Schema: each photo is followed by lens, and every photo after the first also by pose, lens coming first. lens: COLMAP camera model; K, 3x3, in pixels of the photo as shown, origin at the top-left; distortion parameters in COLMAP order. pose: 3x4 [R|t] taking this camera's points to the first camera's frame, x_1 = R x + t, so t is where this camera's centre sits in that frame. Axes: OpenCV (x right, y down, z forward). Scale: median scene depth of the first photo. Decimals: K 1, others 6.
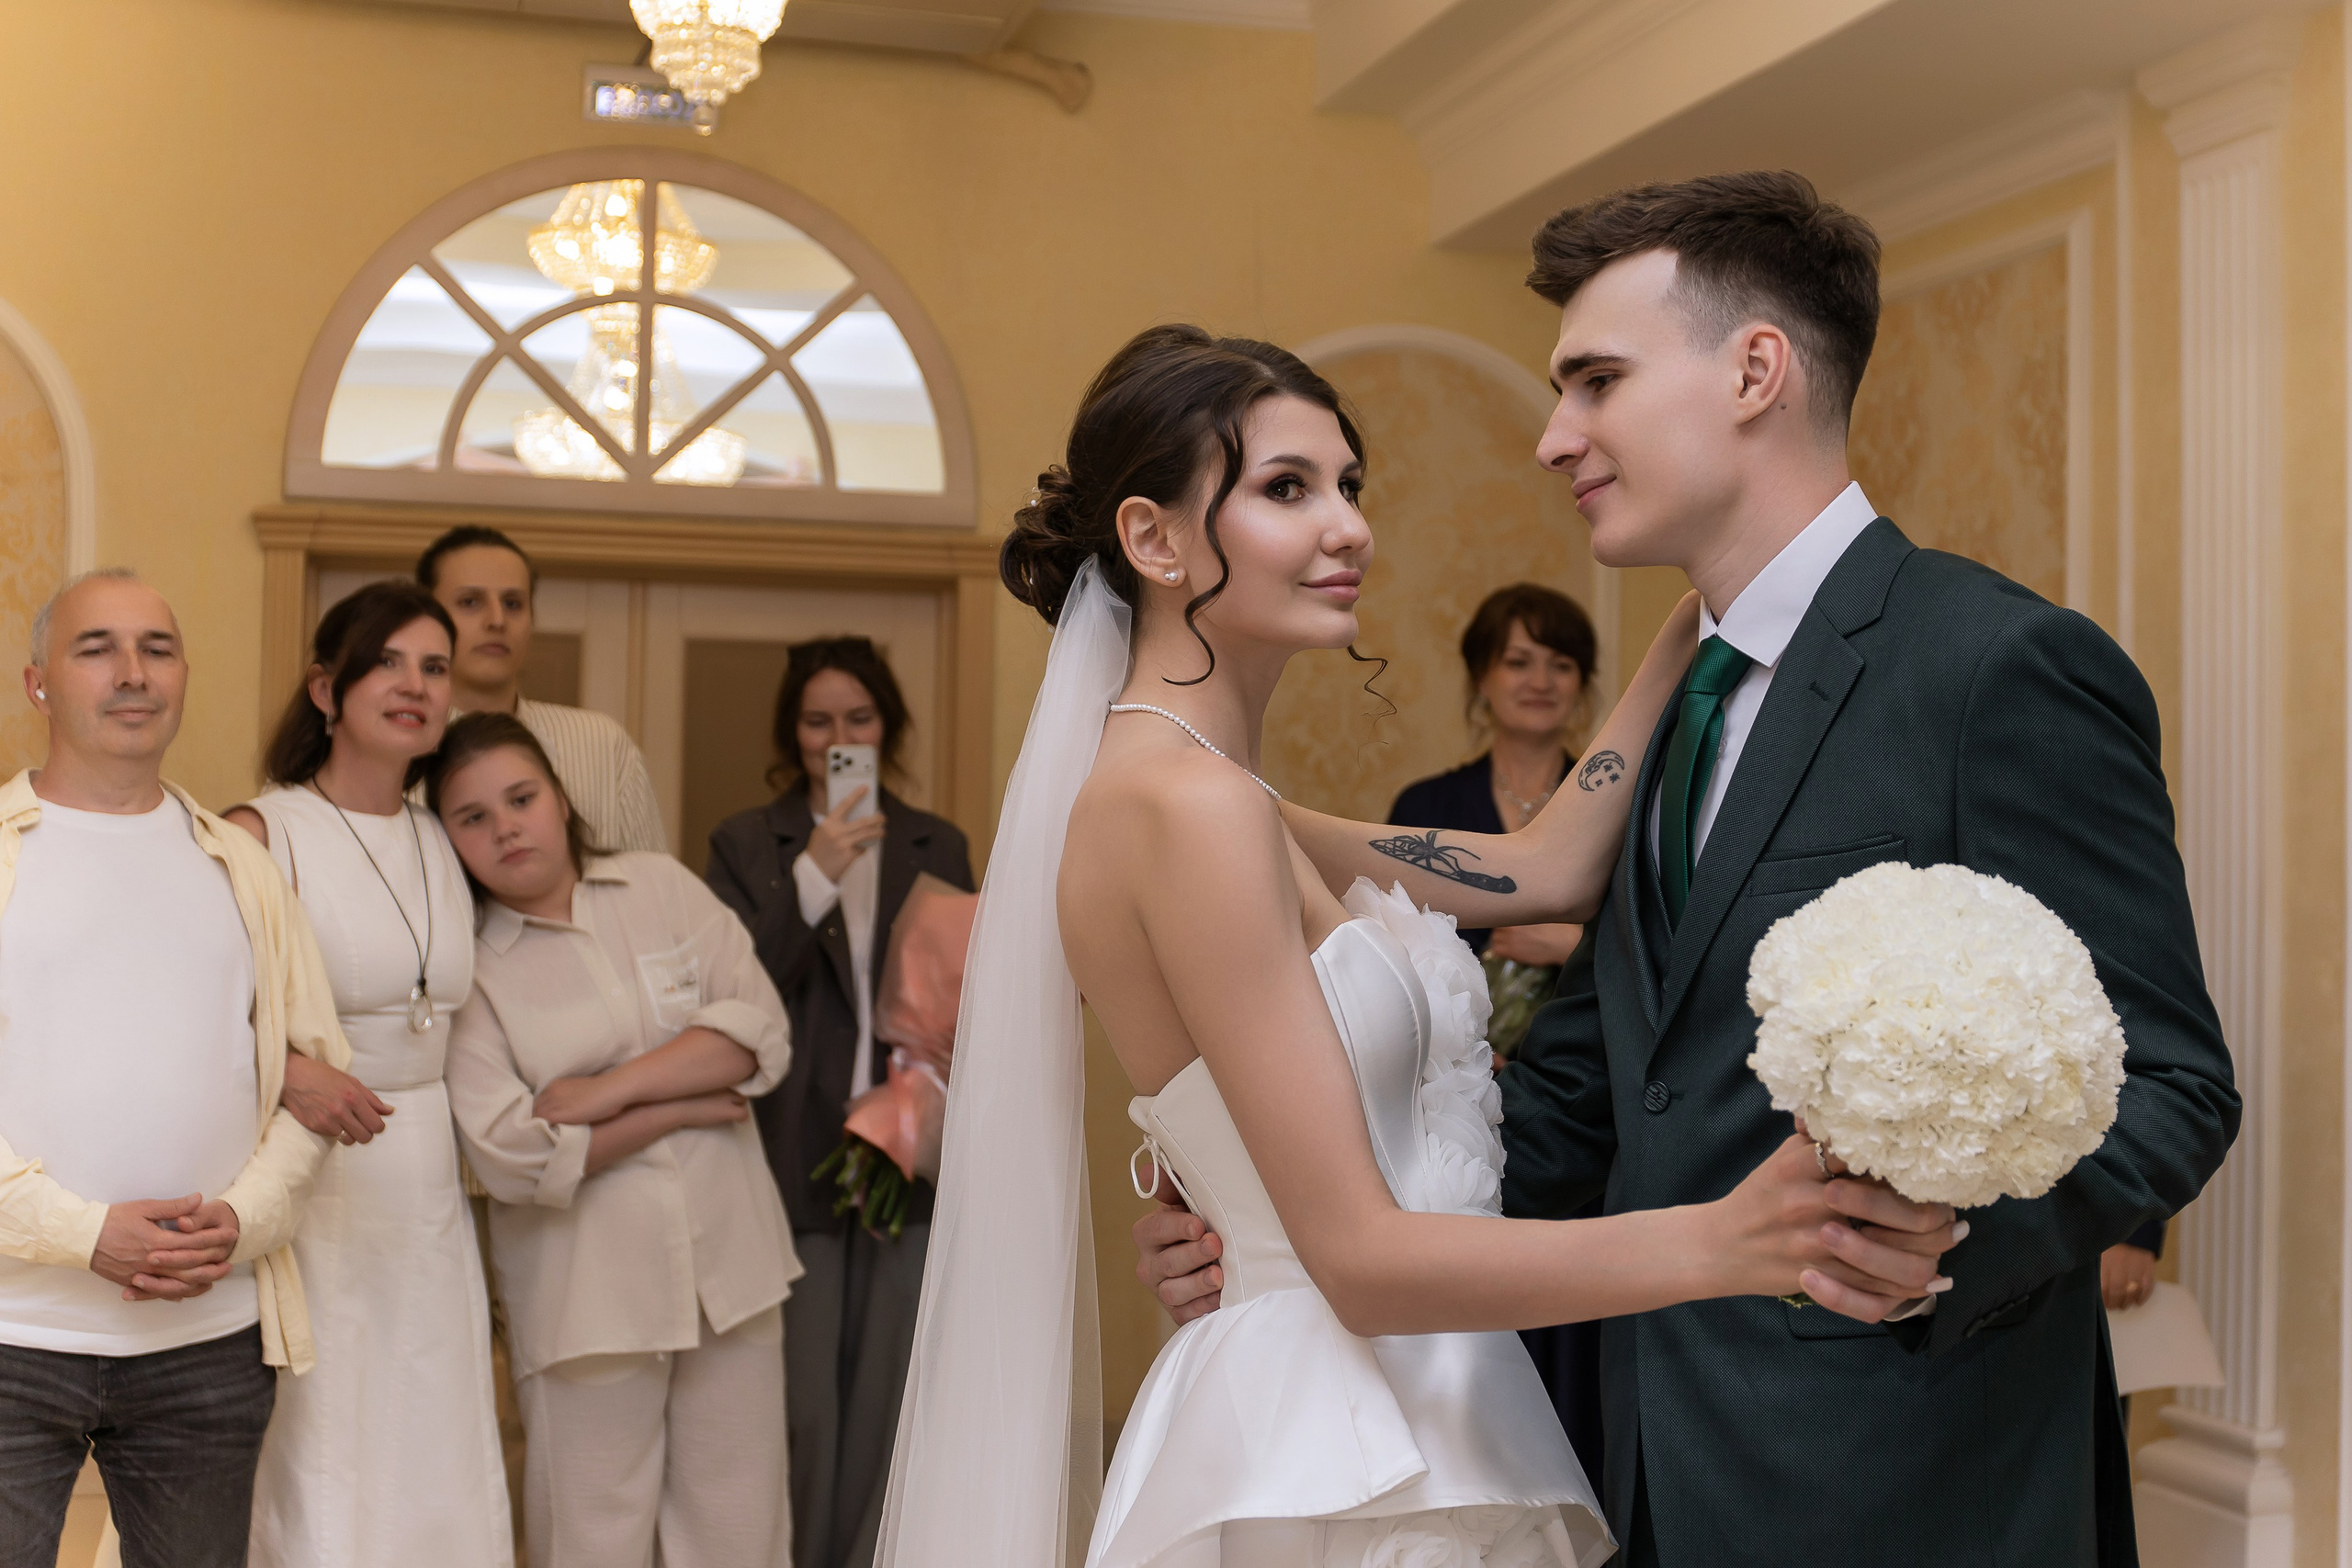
lens RADIAL K [[3063.5, 0, 1348.0], [0, 3063.5, 726.3], [0, 0, 1]] dist [-0.042277, -0.054074]
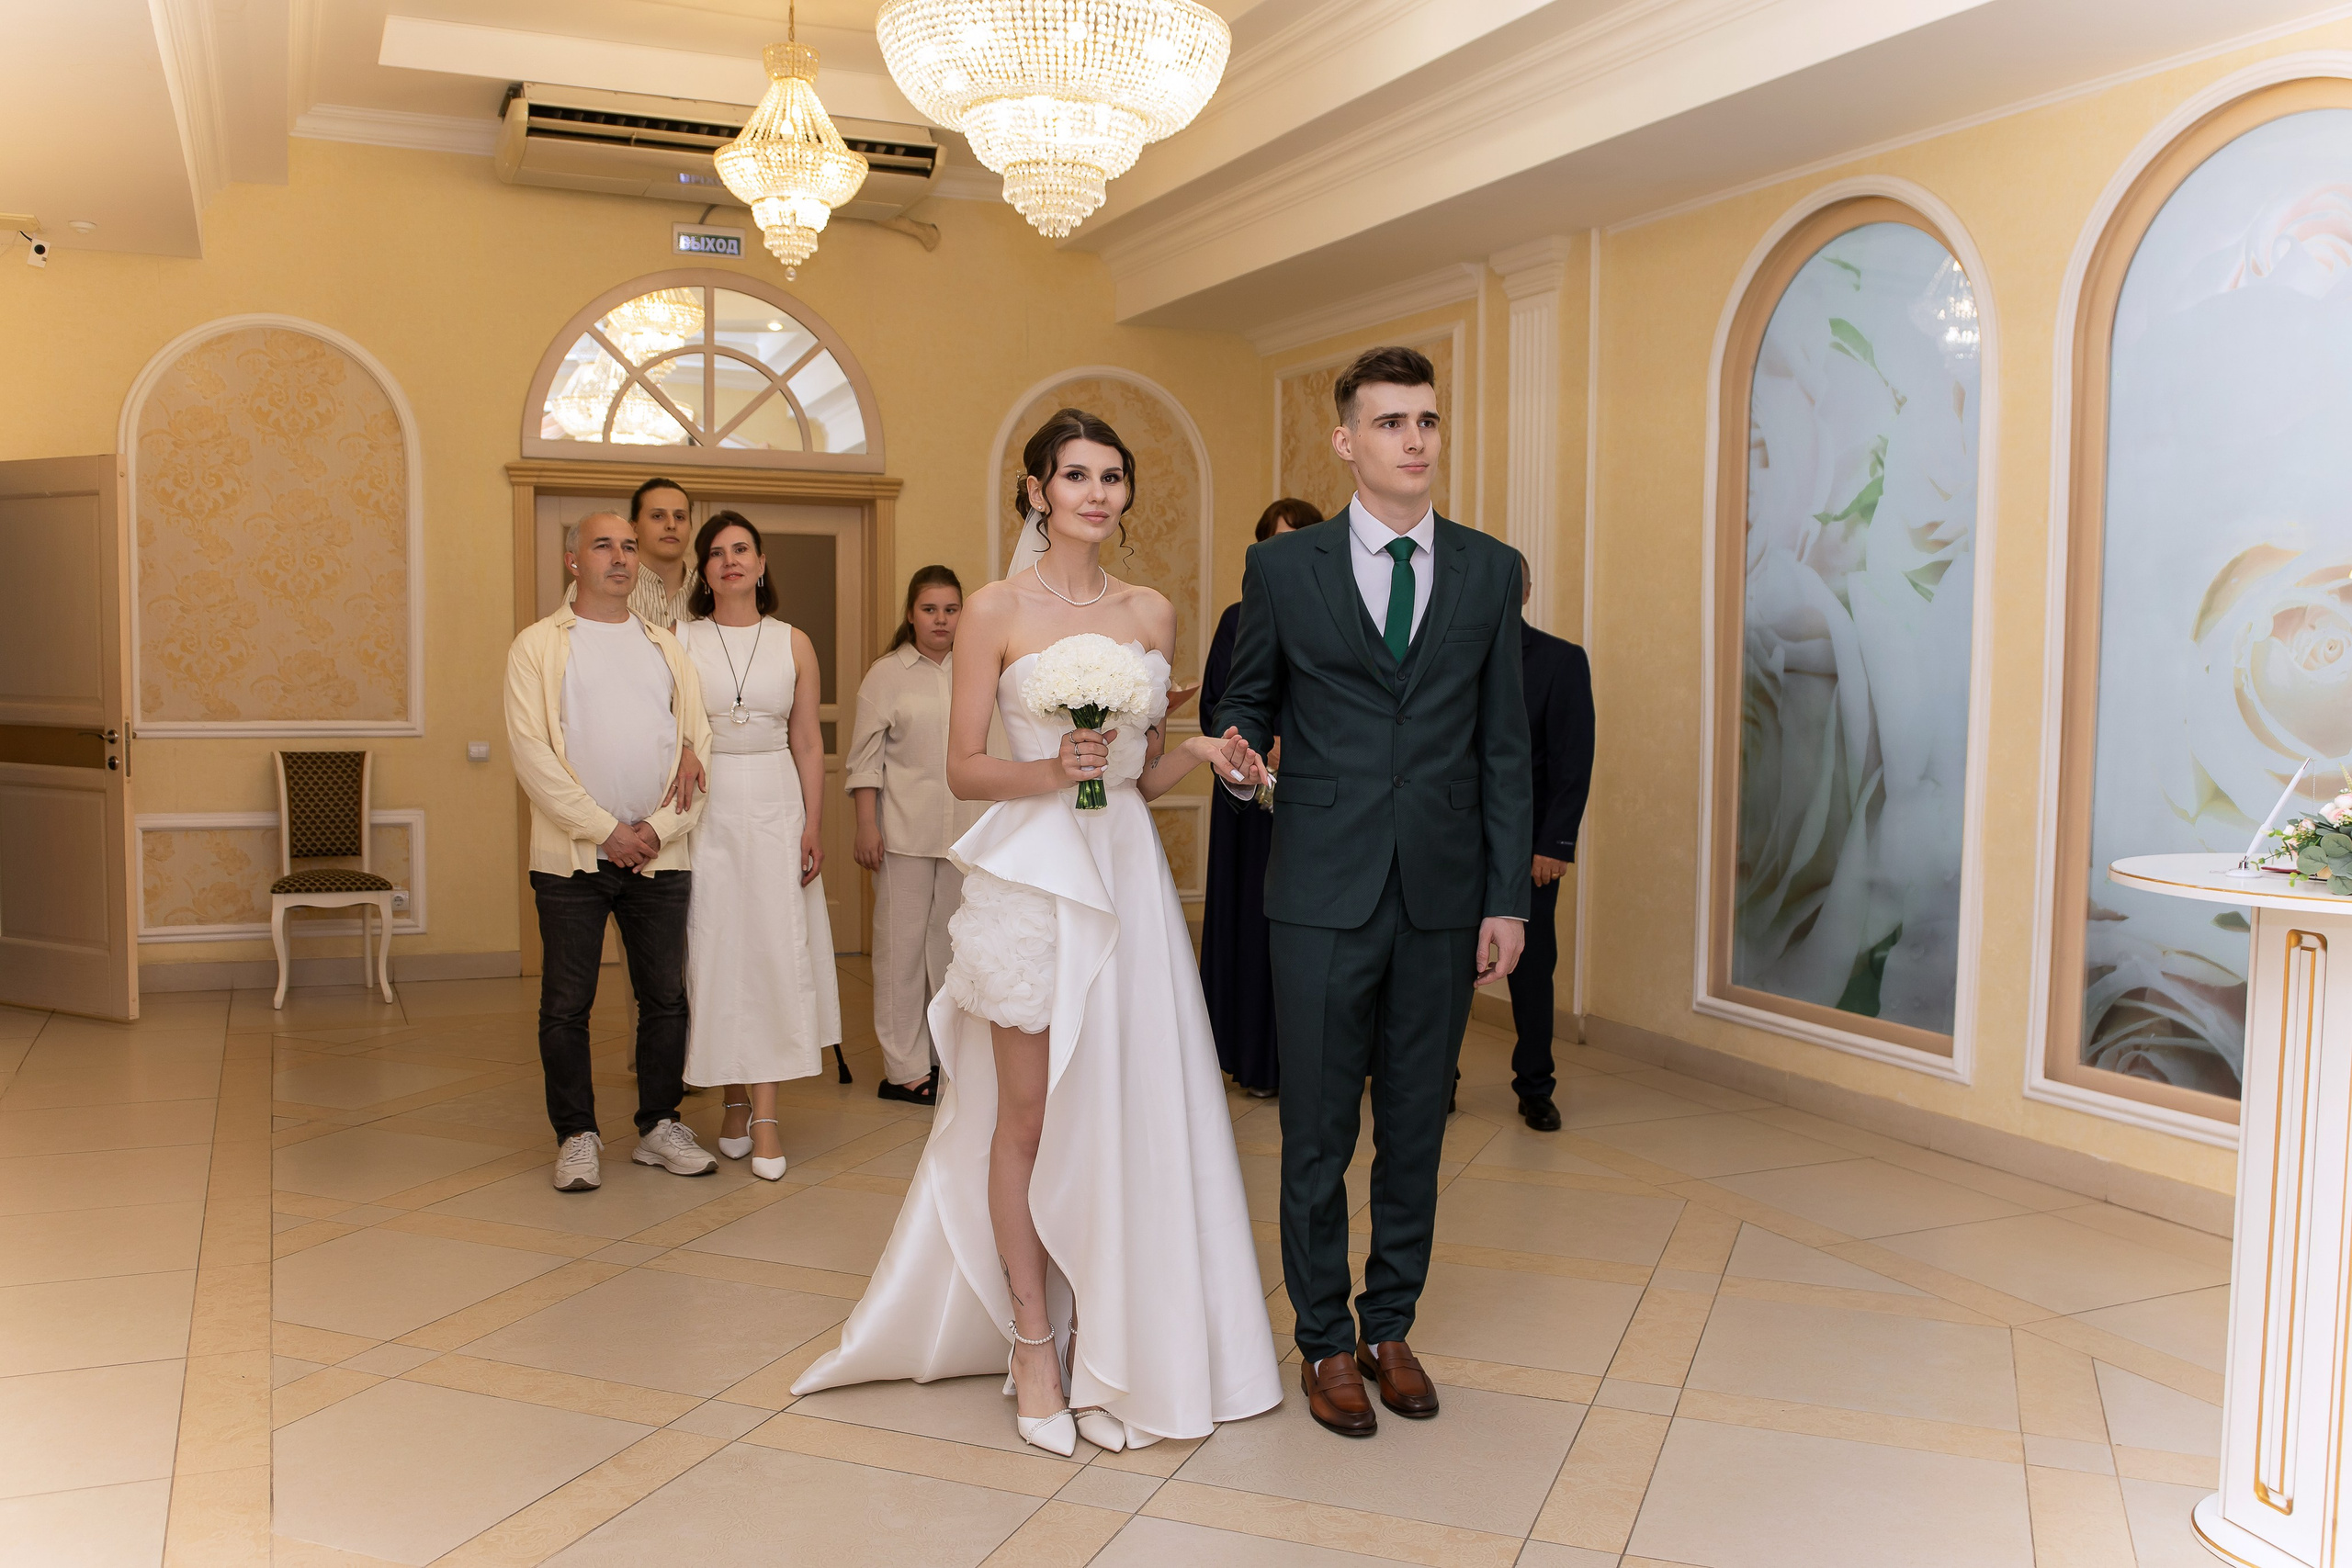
lens RADIAL K [[1924.8, 0, 1181.5], [0, 1924.8, 785.1], [0, 0, 1]] dist [-0.061874, 0.034579]
pose [[0.992636, -0.014211, 0.120297, -0.089753], [0.000878, 0.993912, 0.110176, -0.003400], [-0.121130, -0.109259, 0.986605, -0.236444]]
